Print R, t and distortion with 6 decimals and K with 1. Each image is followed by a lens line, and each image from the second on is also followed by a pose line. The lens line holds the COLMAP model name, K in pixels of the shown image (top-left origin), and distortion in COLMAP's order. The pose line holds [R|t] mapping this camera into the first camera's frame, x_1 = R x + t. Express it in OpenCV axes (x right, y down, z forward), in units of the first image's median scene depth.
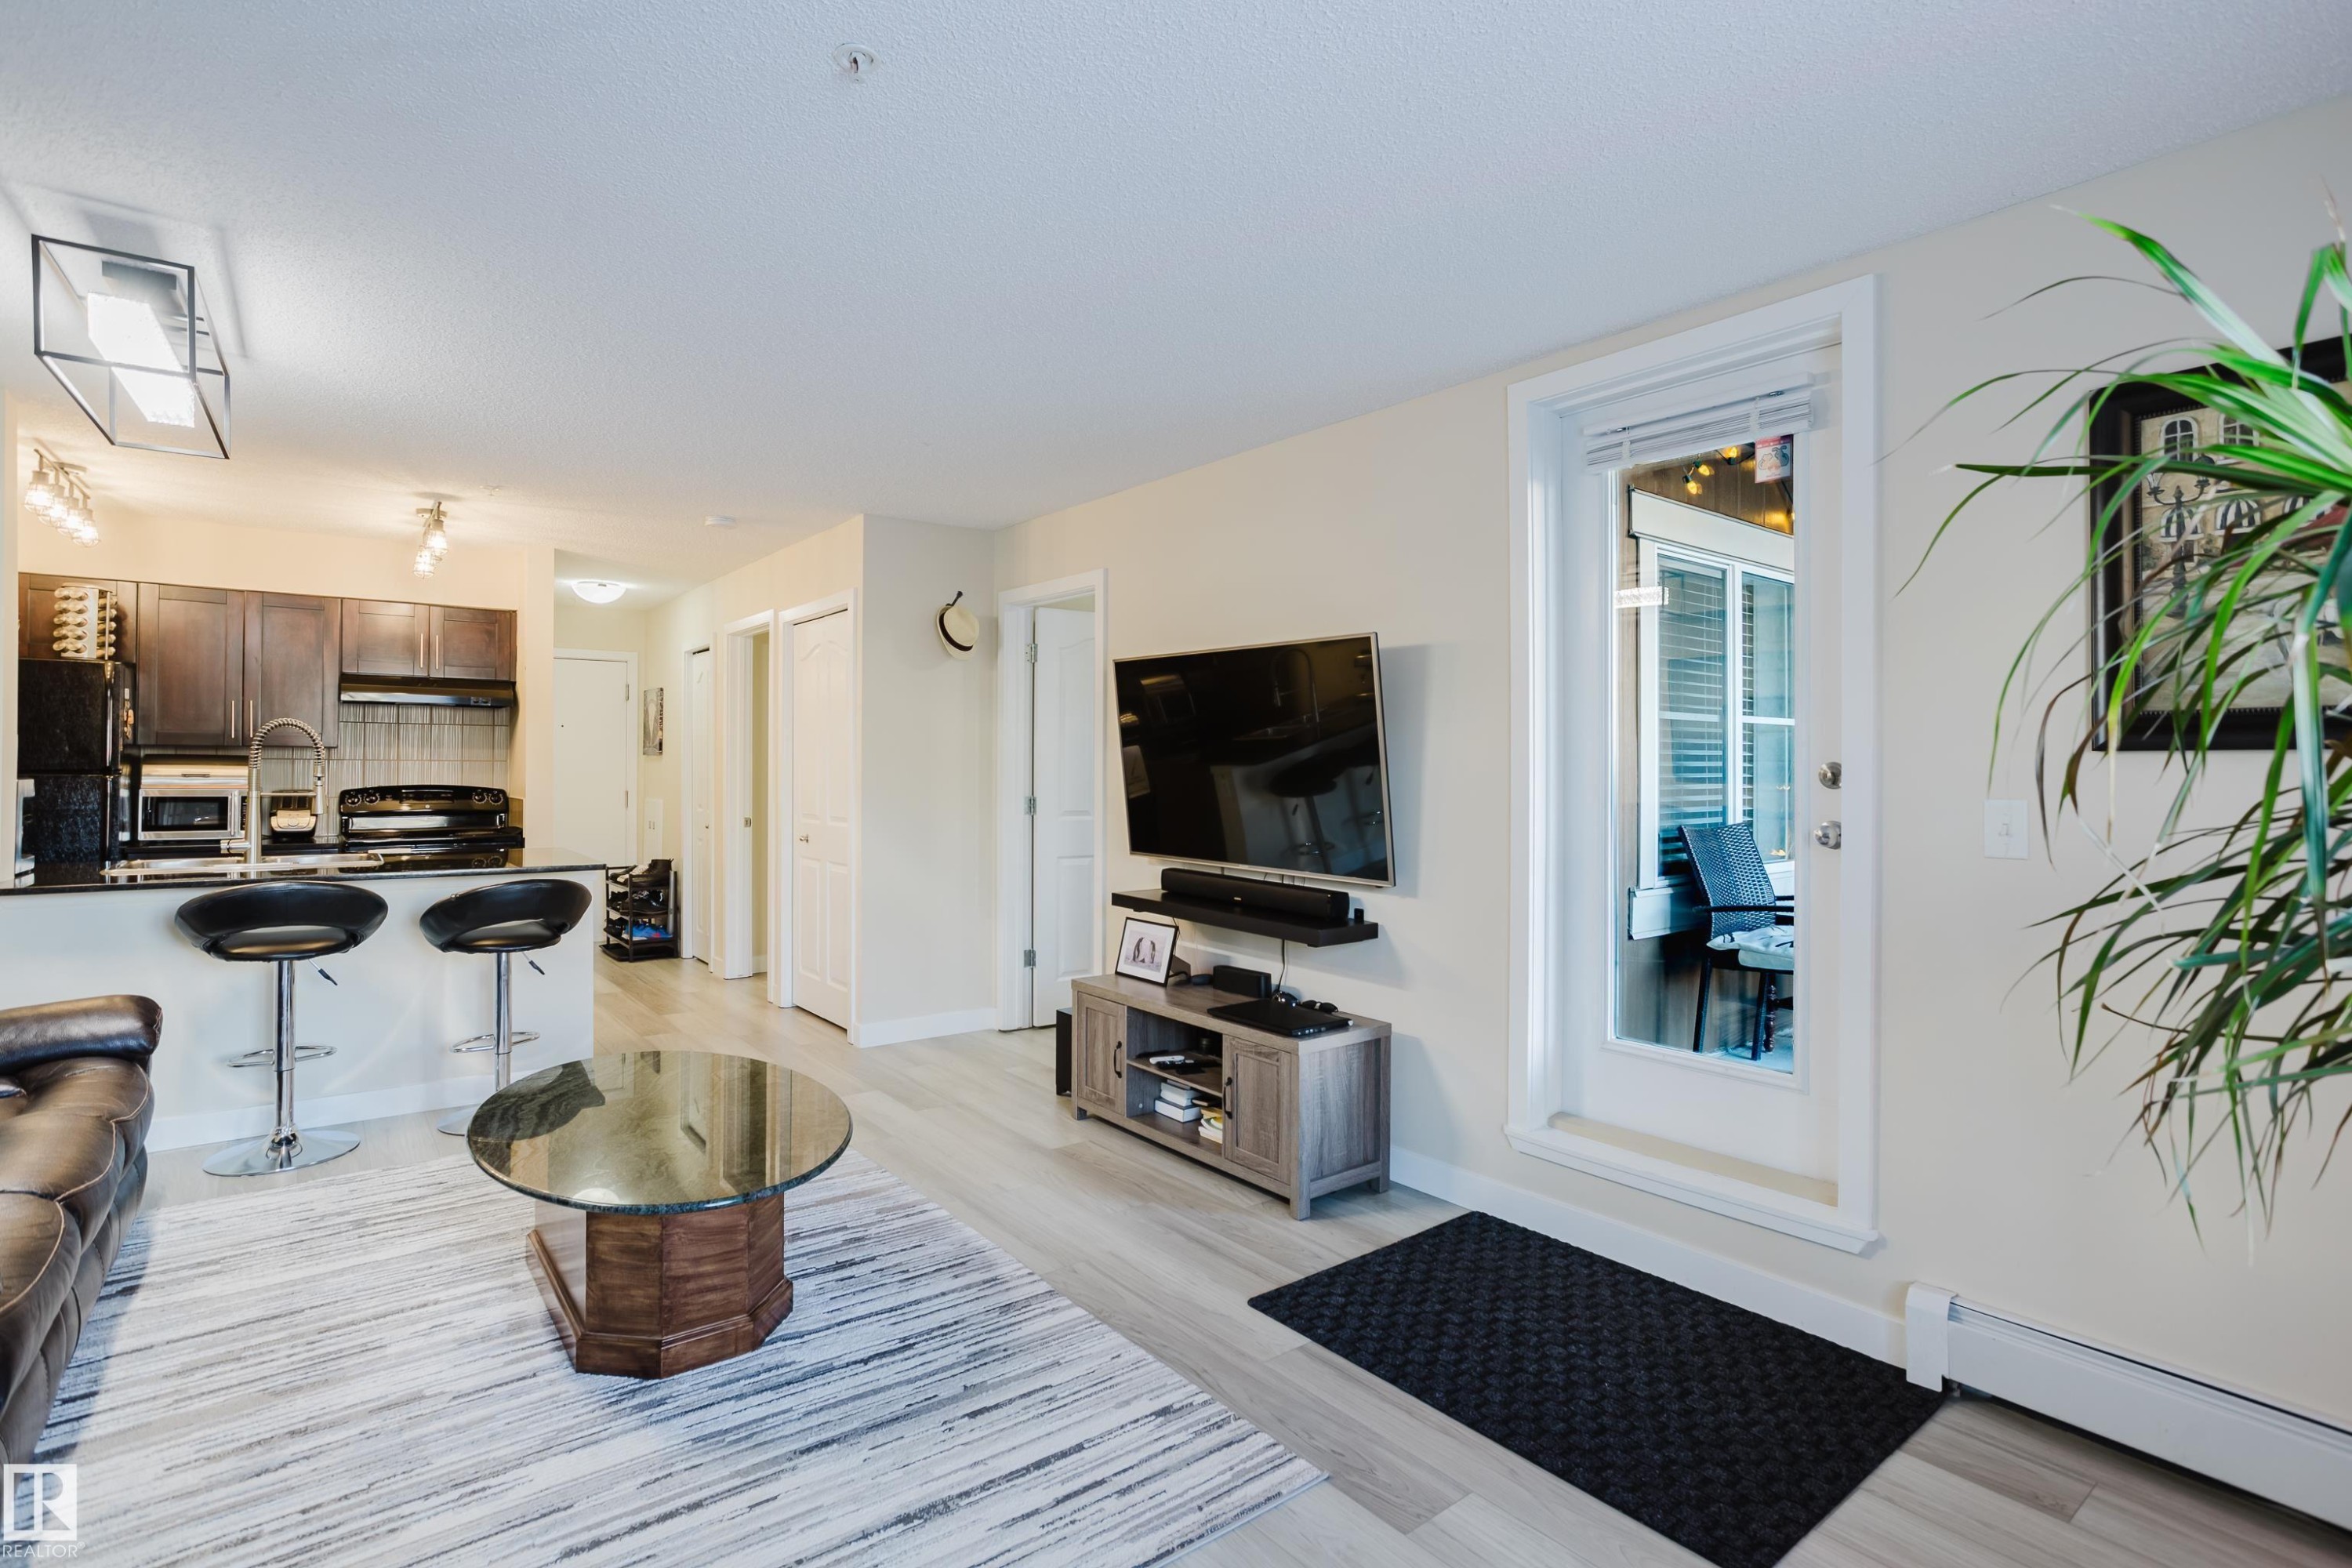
lens RADIAL K [[1139.5, 0, 1173.5], [0, 1139.5, 761.2], [0, 0, 1]] dist [-0.016366, 0.004367]
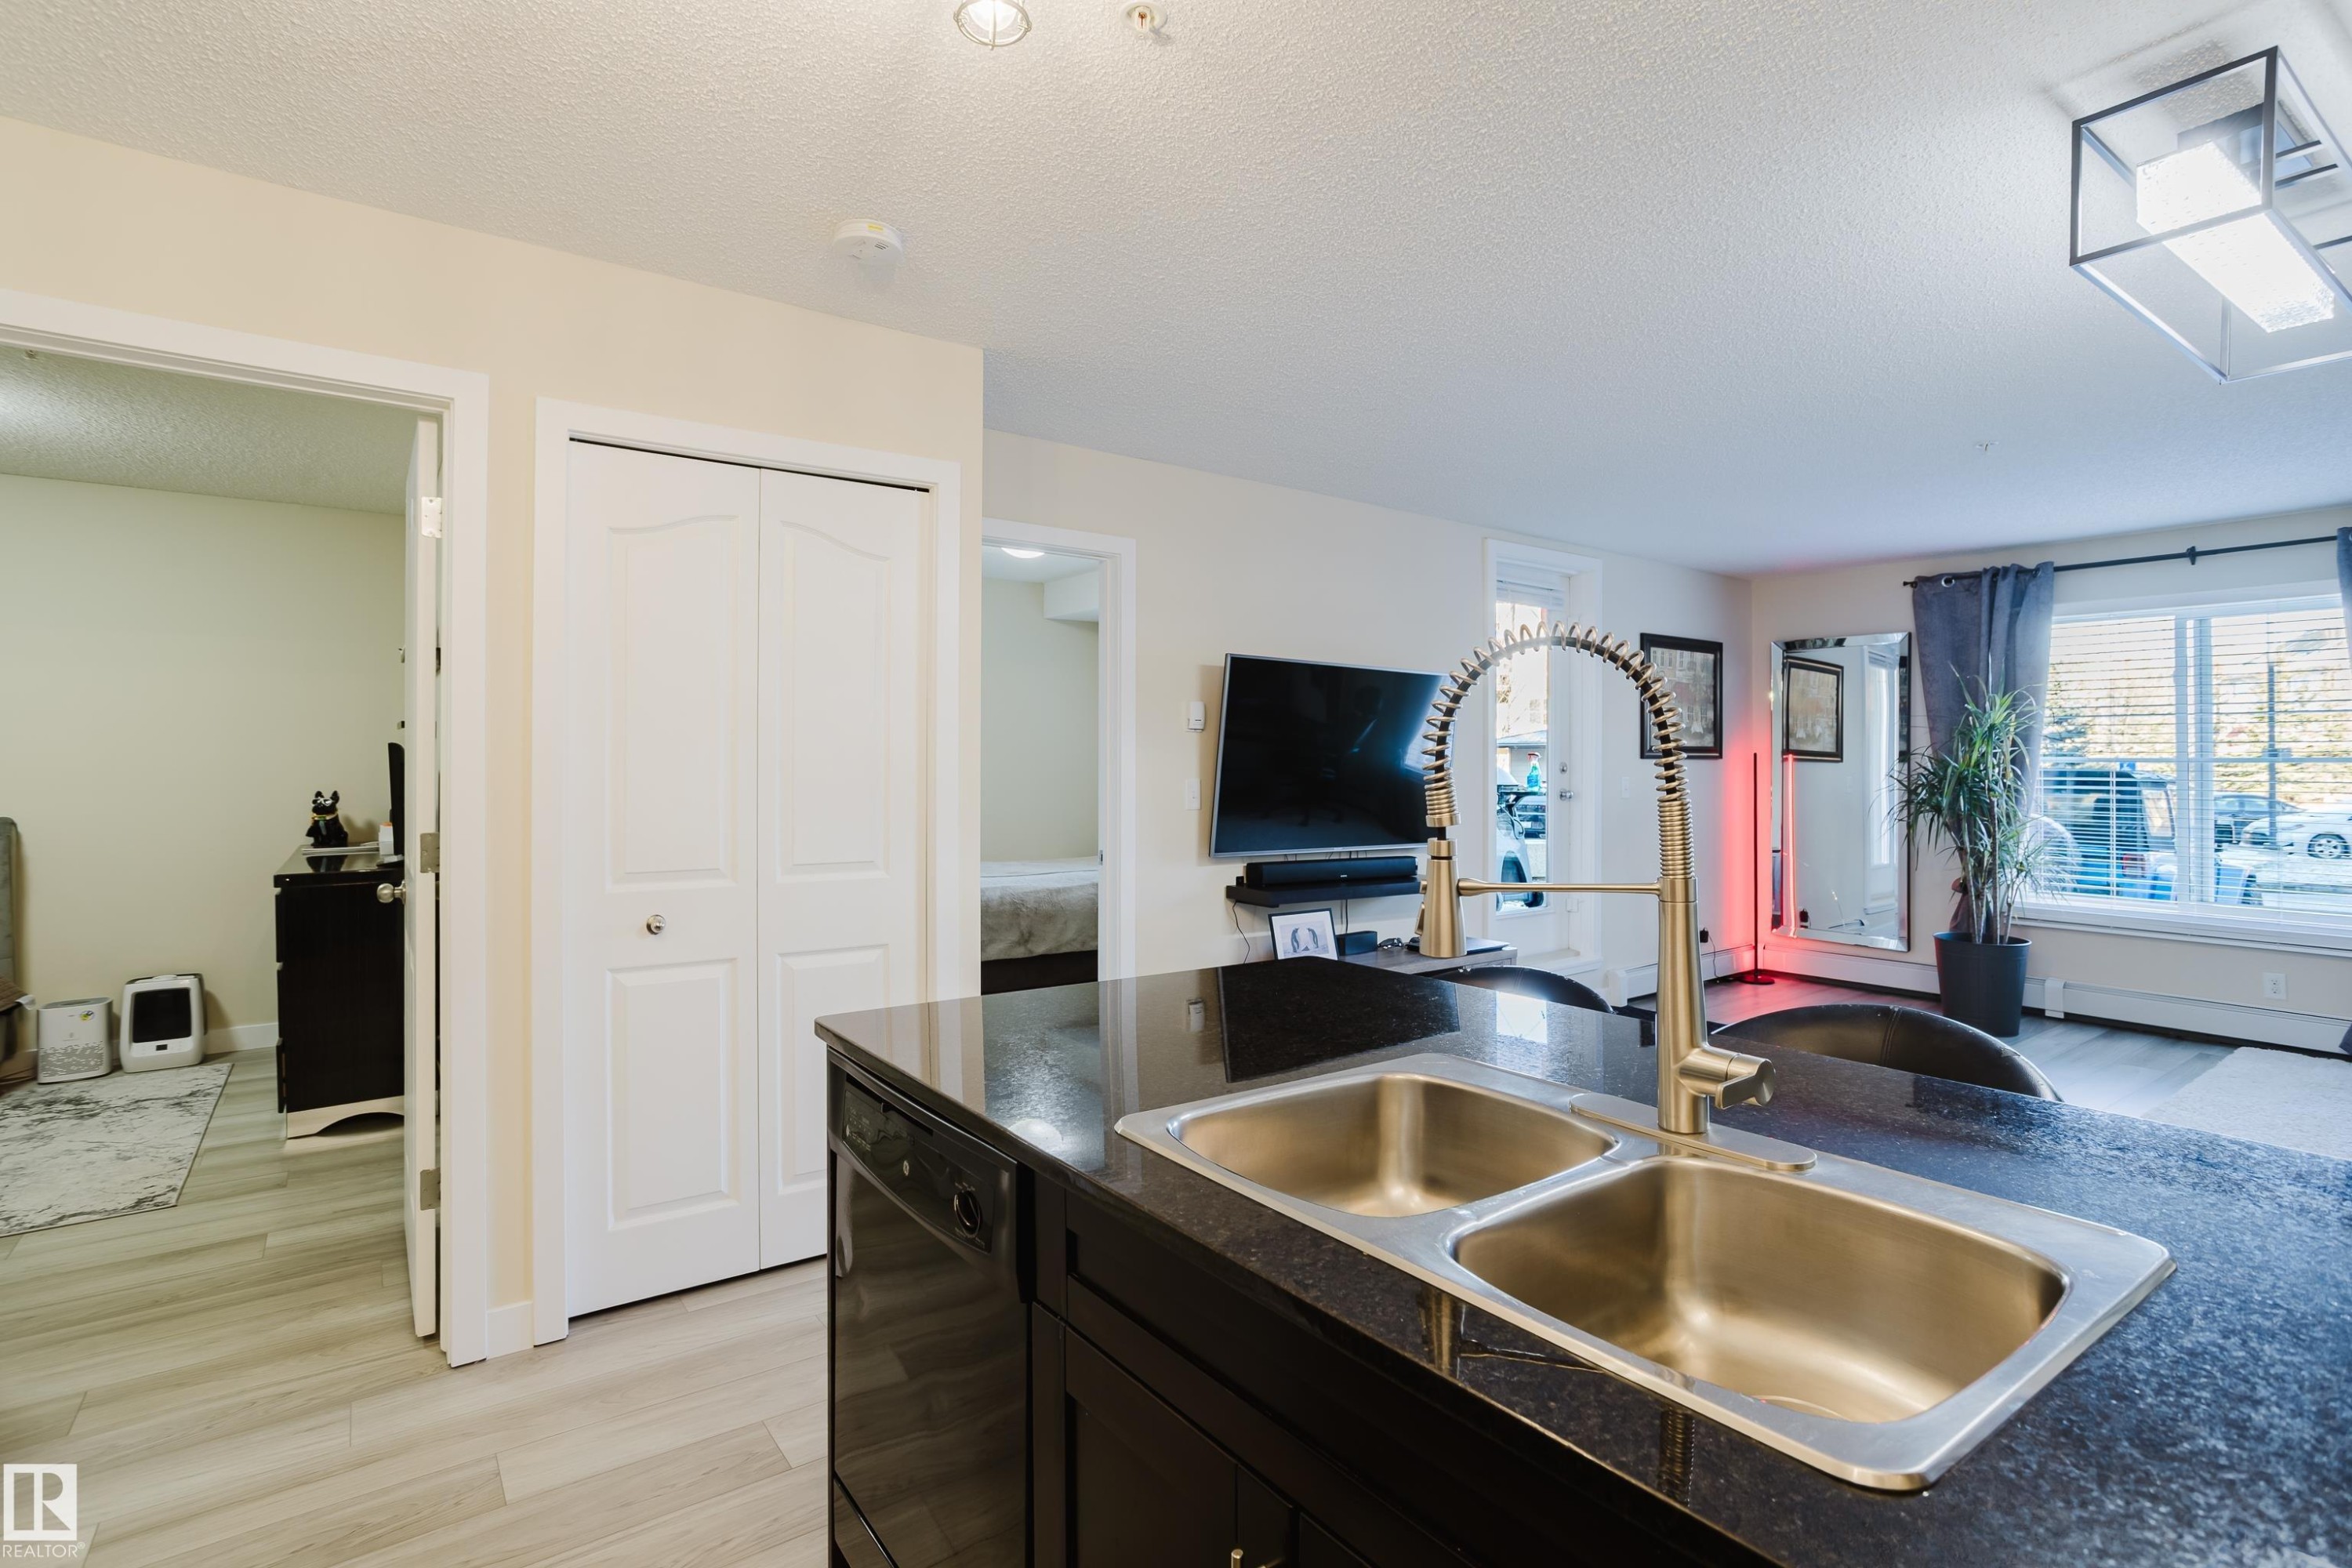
lens RADIAL K [[1132.4, 0, 1174.5], [0, 1132.4, 761.4], [0, 0, 1]] dist [-0.030706, 0.018073]
pose [[0.037169, -0.004973, 0.999297, -0.919641], [-0.005465, 0.999972, 0.005180, -0.002037], [-0.999294, -0.005654, 0.037141, 0.924417]]
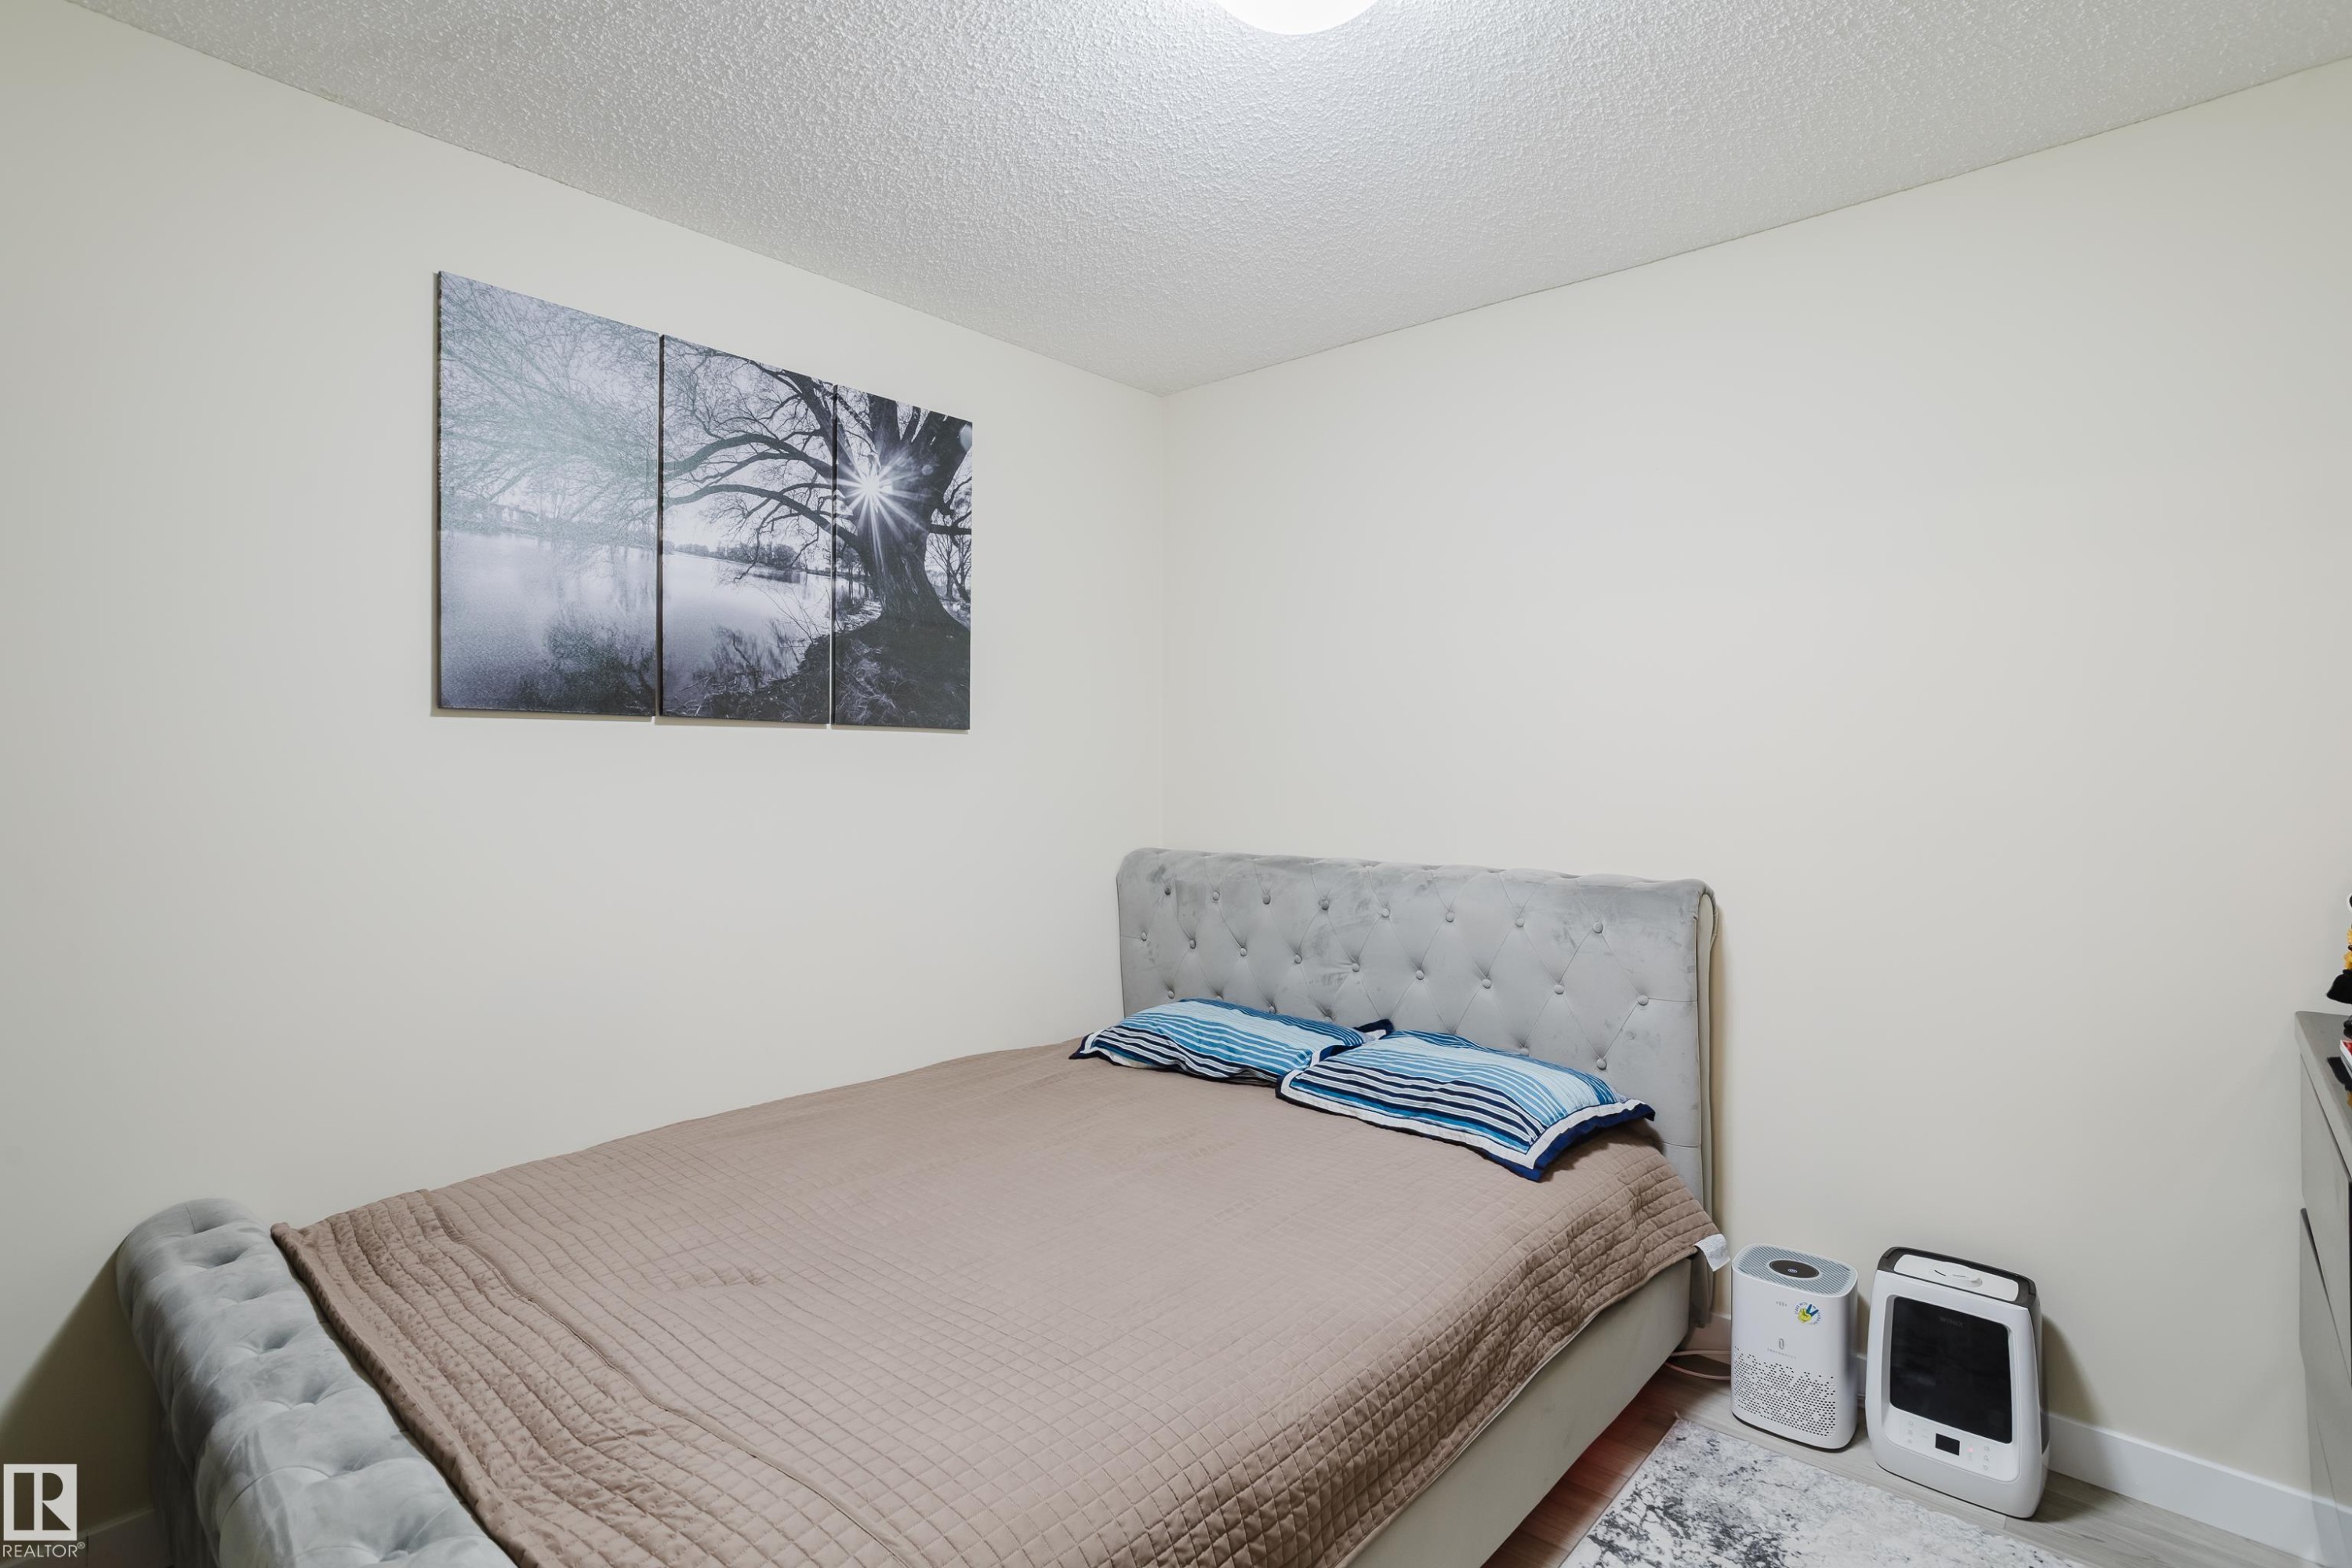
lens RADIAL K [[1132.4, 0, 1184.4], [0, 1132.4, 783.1], [0, 0, 1]] dist [-0.030706, 0.018073]
pose [[0.983747, 0.003647, 0.179524, -0.357882], [-0.004193, 0.999988, 0.002659, 0.010947], [-0.179512, -0.003369, 0.983750, 1.462340]]
